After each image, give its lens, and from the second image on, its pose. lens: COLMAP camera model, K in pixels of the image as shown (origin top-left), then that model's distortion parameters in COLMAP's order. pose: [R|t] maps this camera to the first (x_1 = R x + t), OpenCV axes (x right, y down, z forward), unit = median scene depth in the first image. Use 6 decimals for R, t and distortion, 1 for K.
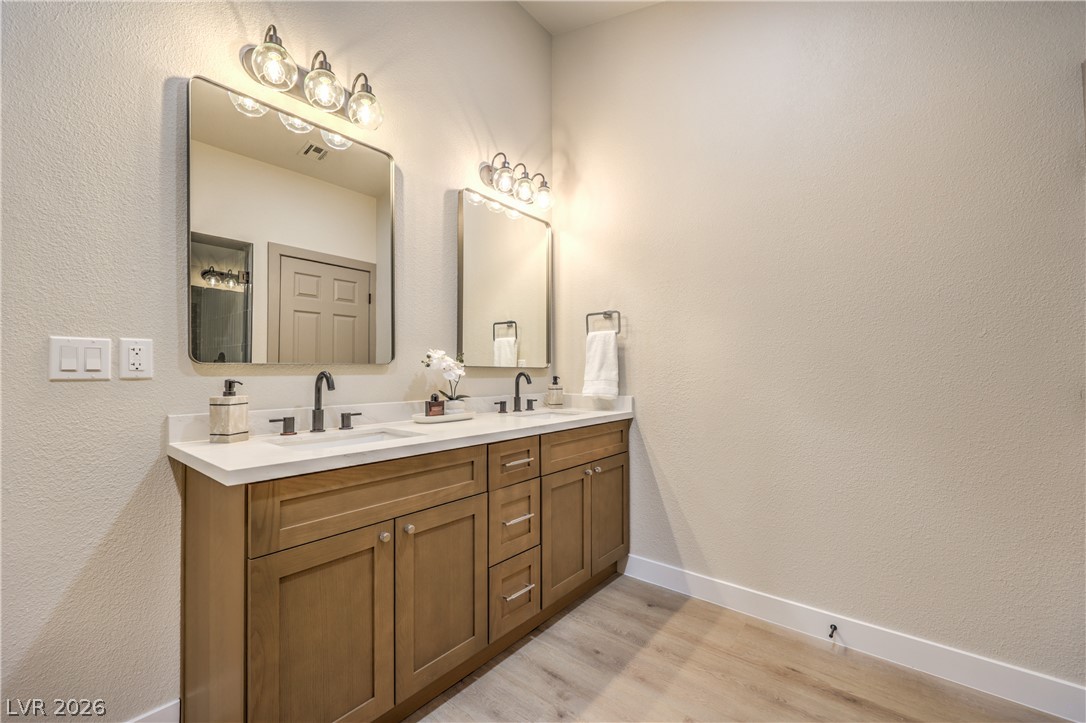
lens RADIAL K [[440.2, 0, 542.9], [0, 440.2, 366.1], [0, 0, 1]] dist [-0.006947, 0.000425]
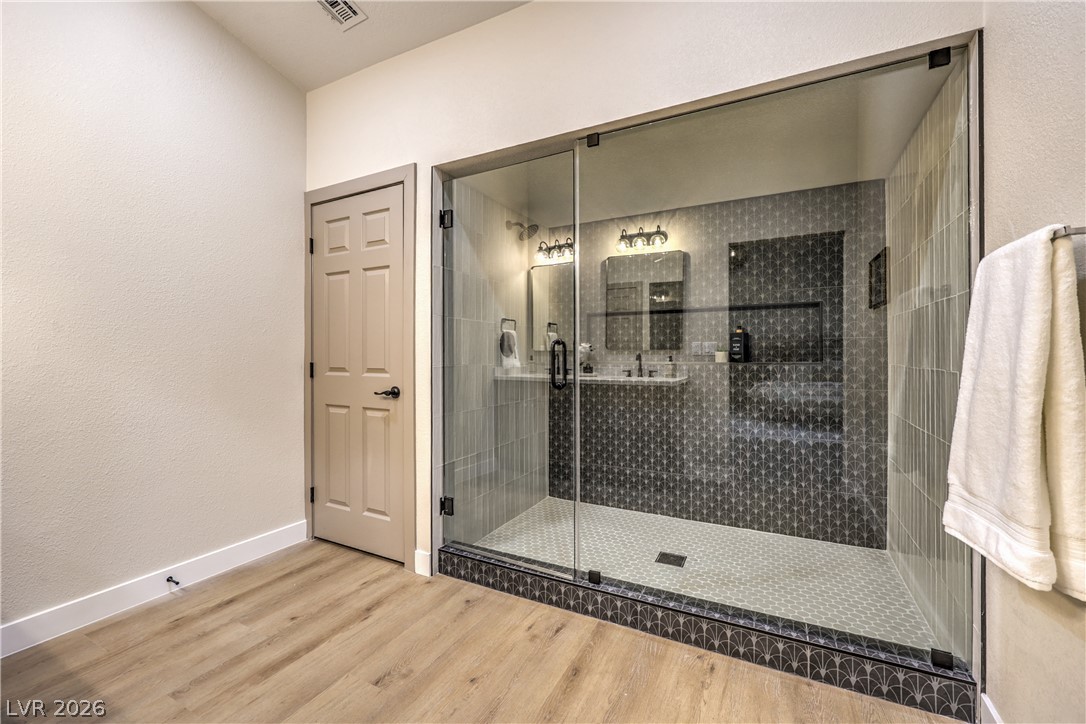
lens RADIAL K [[440.2, 0, 542.5], [0, 440.2, 358.6], [0, 0, 1]] dist [-0.006947, 0.000425]
pose [[-0.213916, -0.001018, 0.976852, -0.701426], [-0.011990, 0.999927, -0.001584, 0.007747], [-0.976778, -0.012051, -0.213913, 0.311901]]
